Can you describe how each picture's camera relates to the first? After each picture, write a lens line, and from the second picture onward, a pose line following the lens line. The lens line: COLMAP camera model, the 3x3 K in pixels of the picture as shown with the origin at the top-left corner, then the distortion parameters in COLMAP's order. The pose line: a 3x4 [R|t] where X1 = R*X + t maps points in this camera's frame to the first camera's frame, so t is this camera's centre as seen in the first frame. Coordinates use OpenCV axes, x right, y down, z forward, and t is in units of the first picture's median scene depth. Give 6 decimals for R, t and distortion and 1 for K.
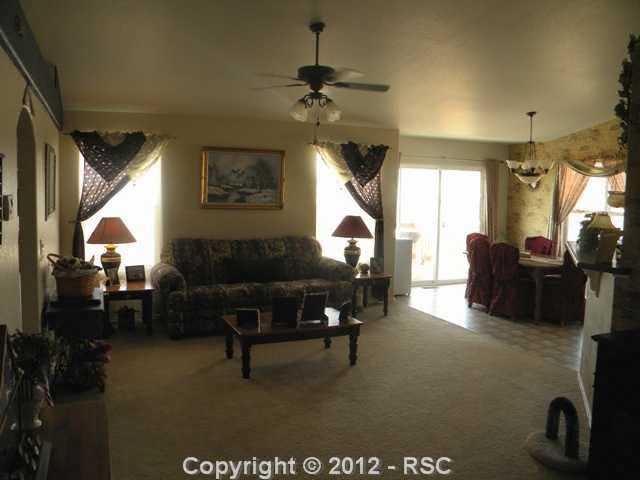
lens RADIAL K [[585.7, 0, 320.0], [0, 585.7, 240.0], [0, 0, 1]] dist [-0.132236, 0.008483]
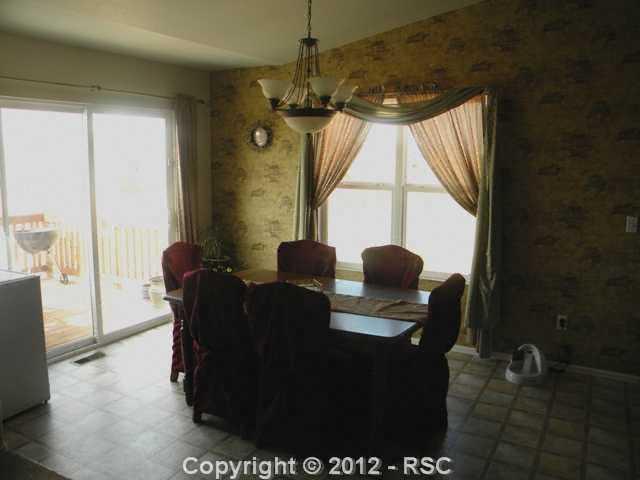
lens RADIAL K [[585.7, 0, 320.0], [0, 585.7, 240.0], [0, 0, 1]] dist [-0.132236, 0.008483]
pose [[0.820888, -0.090237, 0.563915, 0.092862], [0.057301, 0.995469, 0.075882, -0.042398], [-0.568208, -0.029978, 0.822339, 0.533271]]
